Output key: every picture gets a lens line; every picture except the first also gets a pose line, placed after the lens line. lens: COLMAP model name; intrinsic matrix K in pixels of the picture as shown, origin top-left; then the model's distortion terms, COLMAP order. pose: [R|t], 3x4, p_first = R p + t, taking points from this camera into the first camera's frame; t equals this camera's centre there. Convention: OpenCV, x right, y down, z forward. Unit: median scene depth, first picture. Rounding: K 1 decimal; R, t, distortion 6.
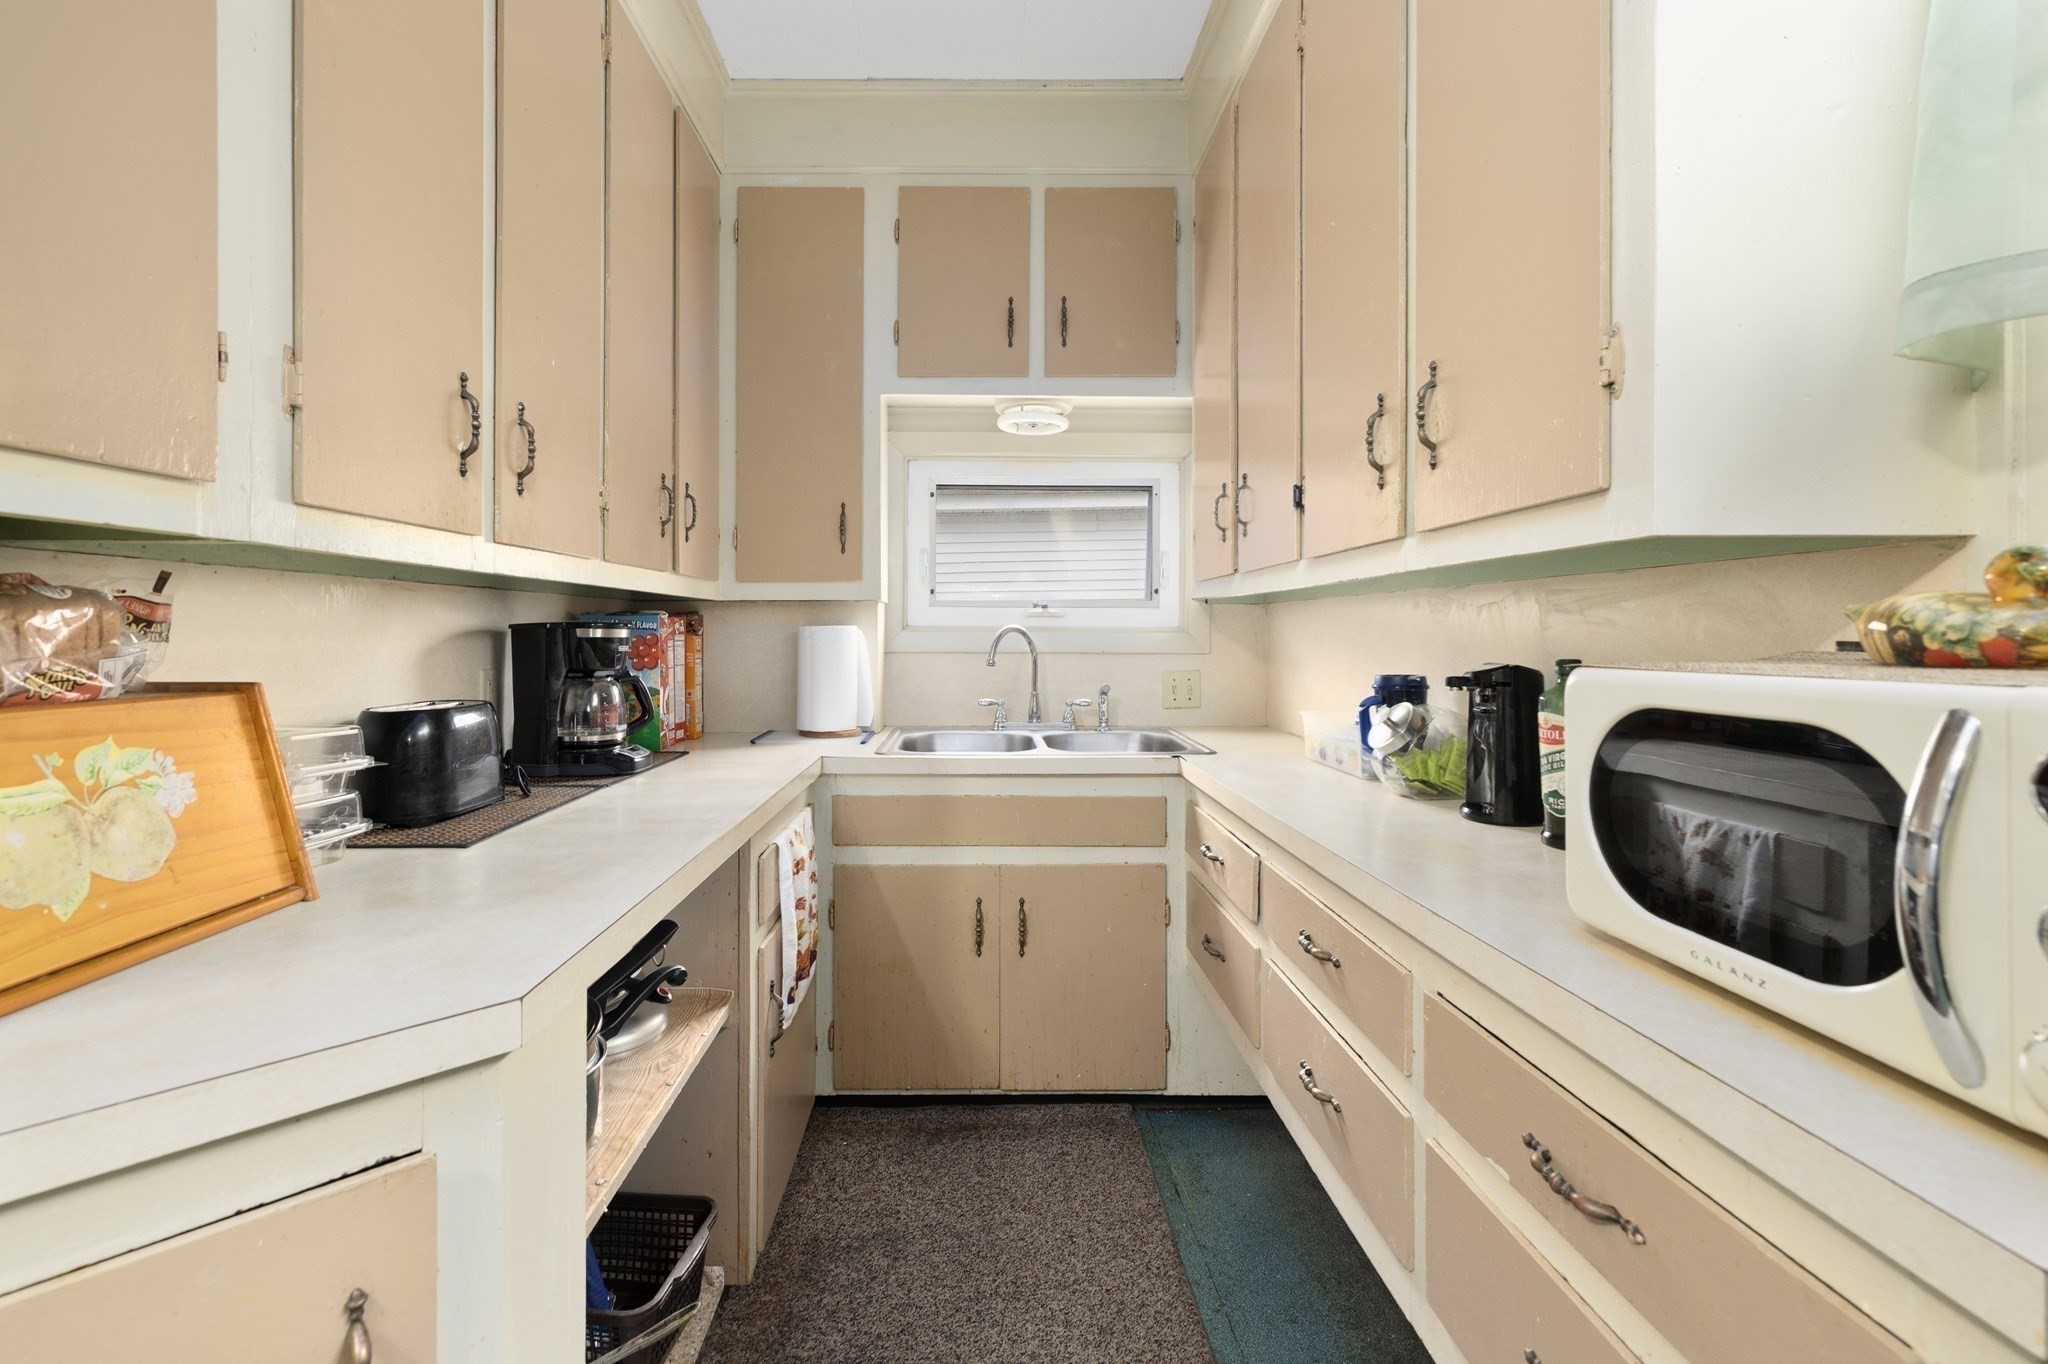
lens RADIAL K [[882.6, 0, 988.9], [0, 882.6, 612.6], [0, 0, 1]] dist [0.000098, 0.000422]
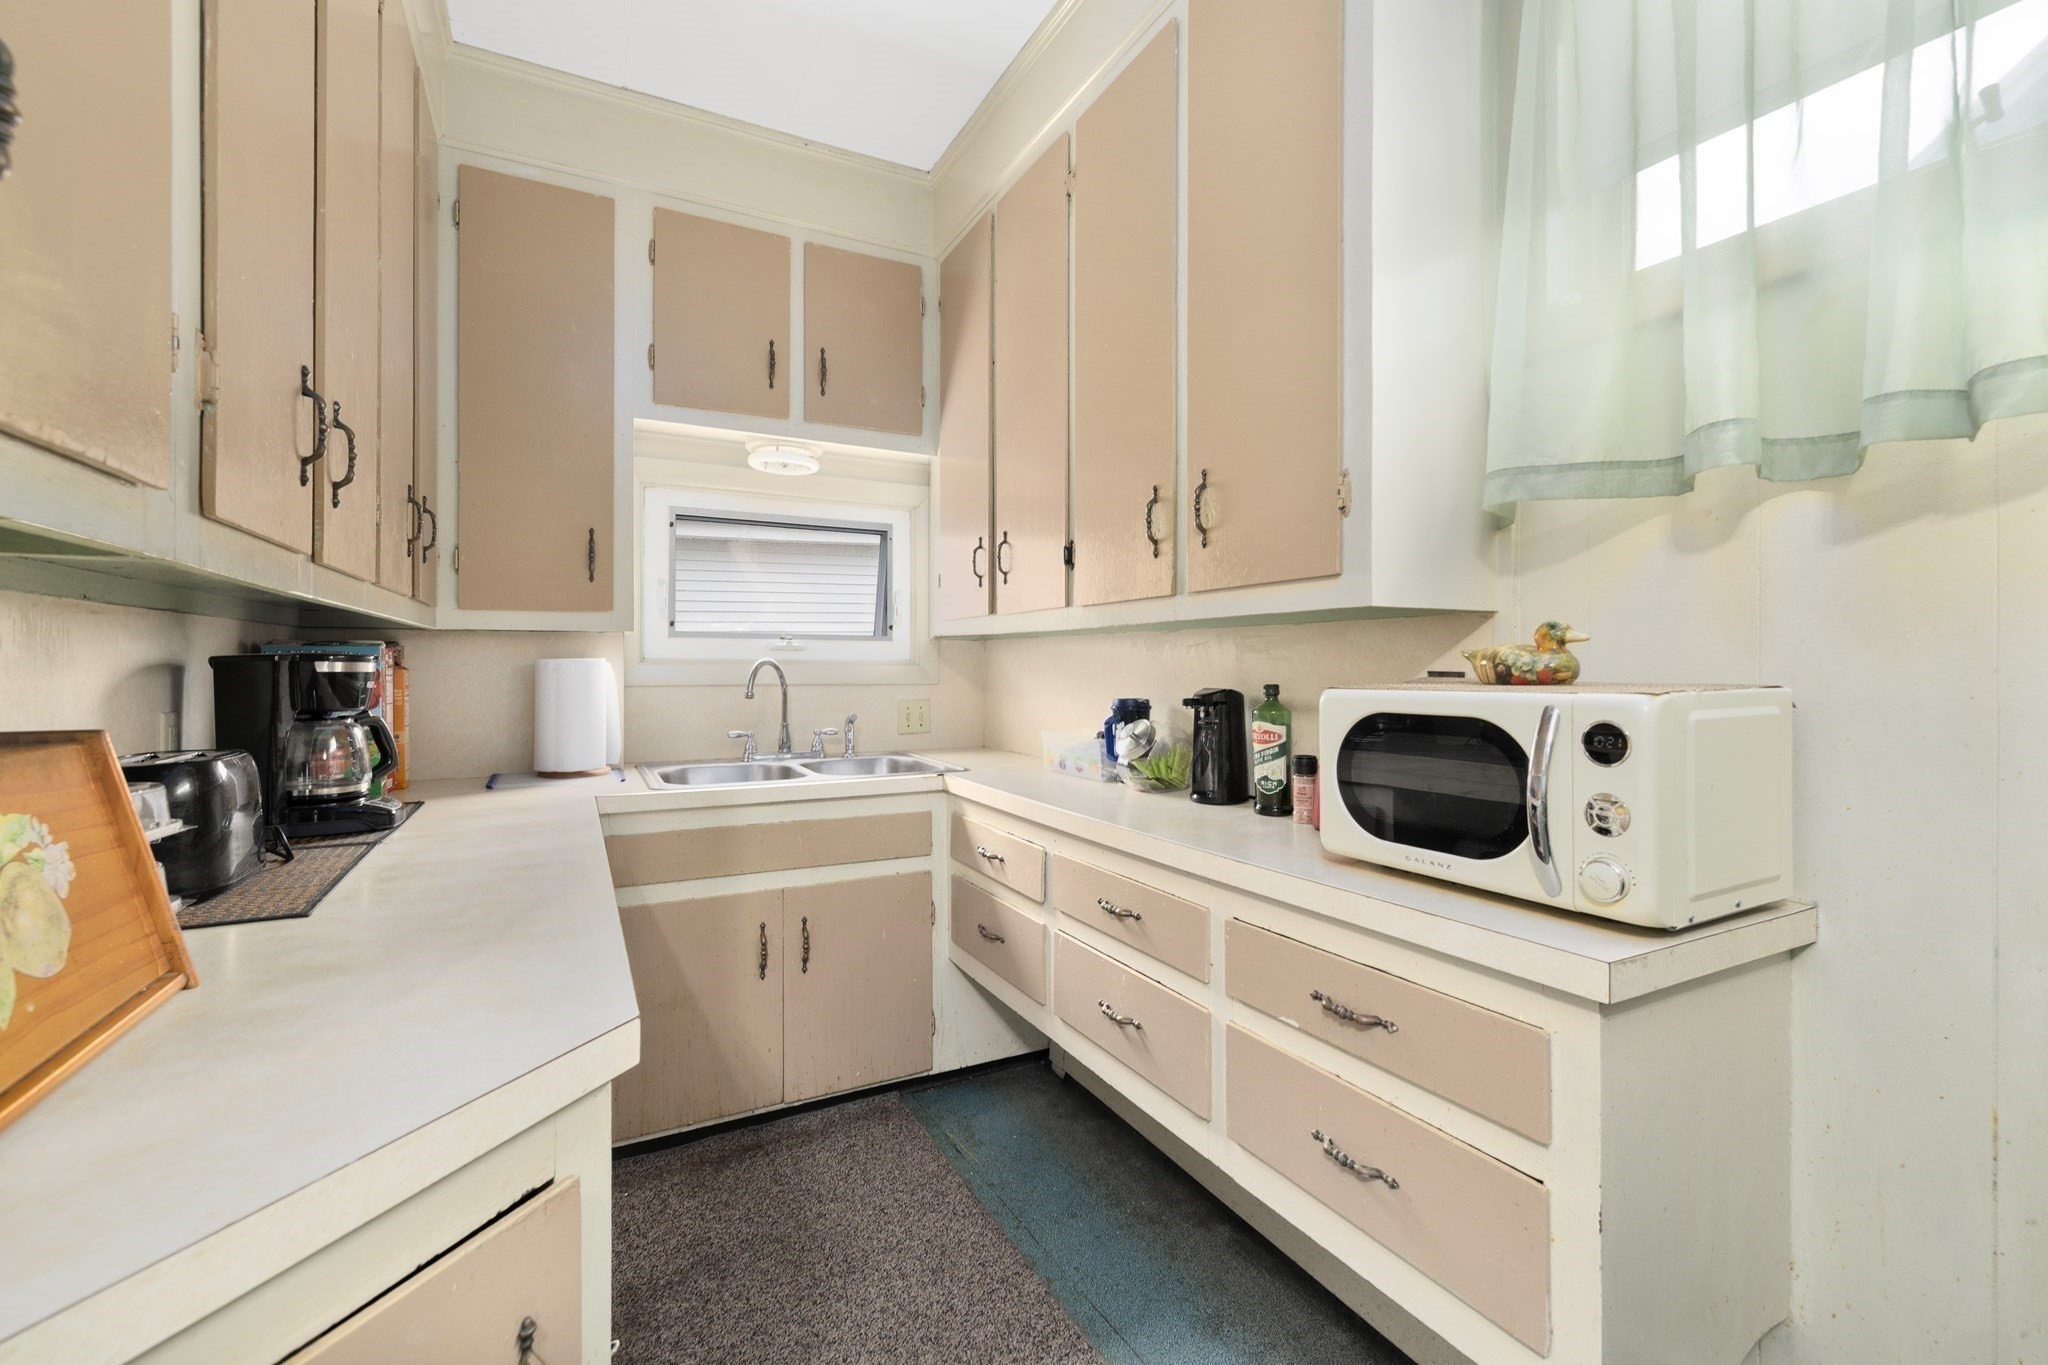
lens RADIAL K [[876.4, 0, 1018.3], [0, 876.4, 640.9], [0, 0, 1]] dist [-0.000717, 0.000758]
pose [[0.888485, 0.011620, 0.458758, -0.248523], [-0.009722, 0.999932, -0.006499, -0.003113], [-0.458802, 0.001314, 0.888537, -0.055140]]
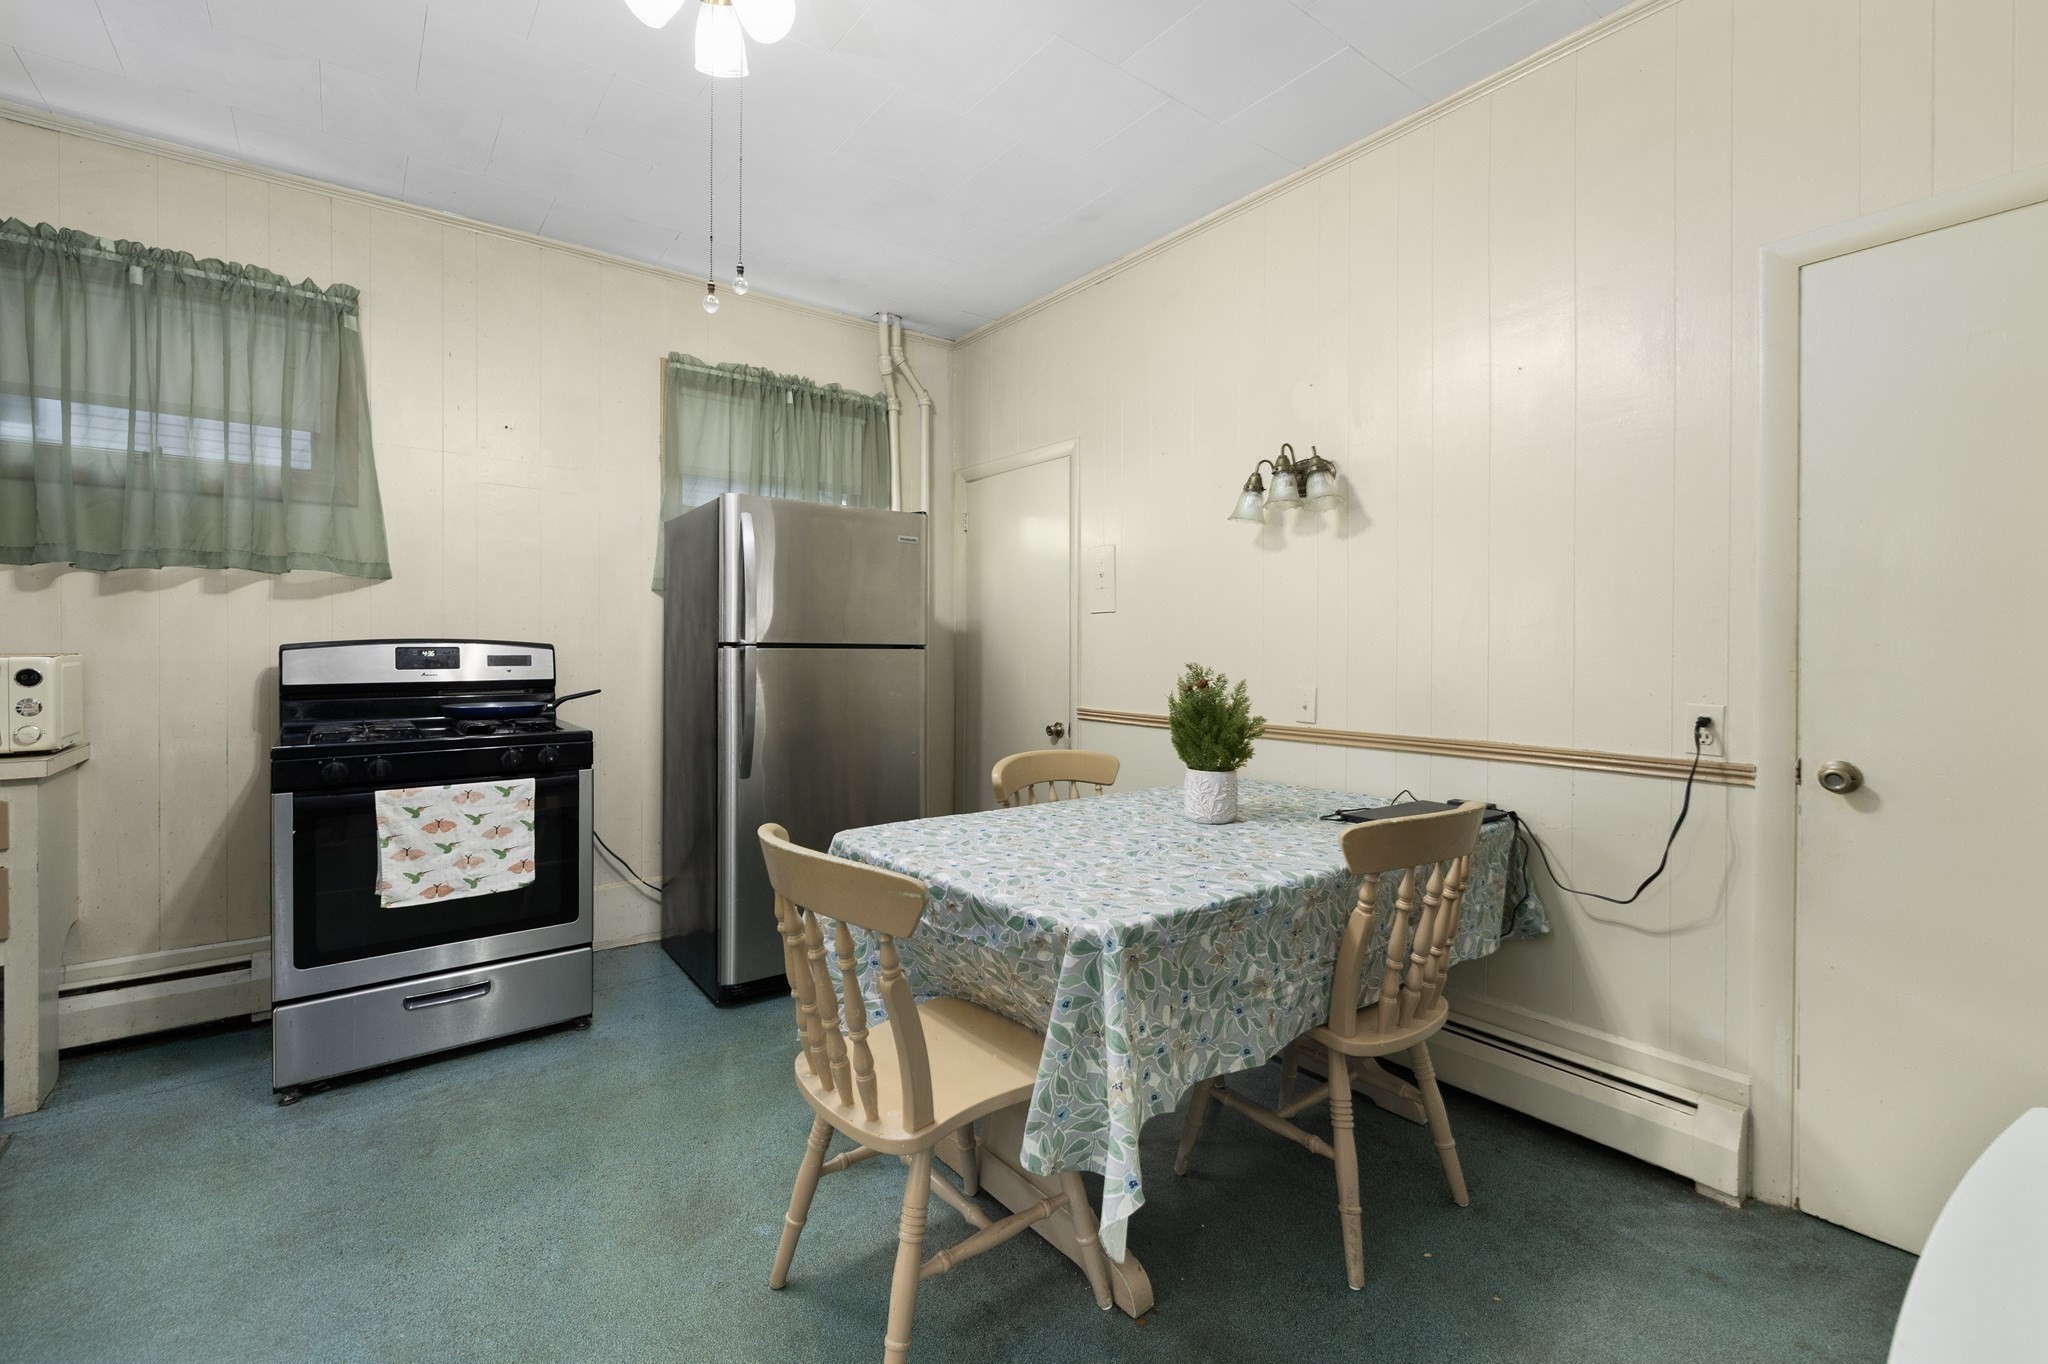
lens RADIAL K [[866.7, 0, 1021.0], [0, 866.7, 670.0], [0, 0, 1]] dist [-0.000366, 0.000189]
pose [[-0.611701, -0.014406, 0.790958, -1.479354], [-0.019675, 0.999802, 0.002993, 0.008876], [-0.790844, -0.013731, -0.611864, -0.108938]]
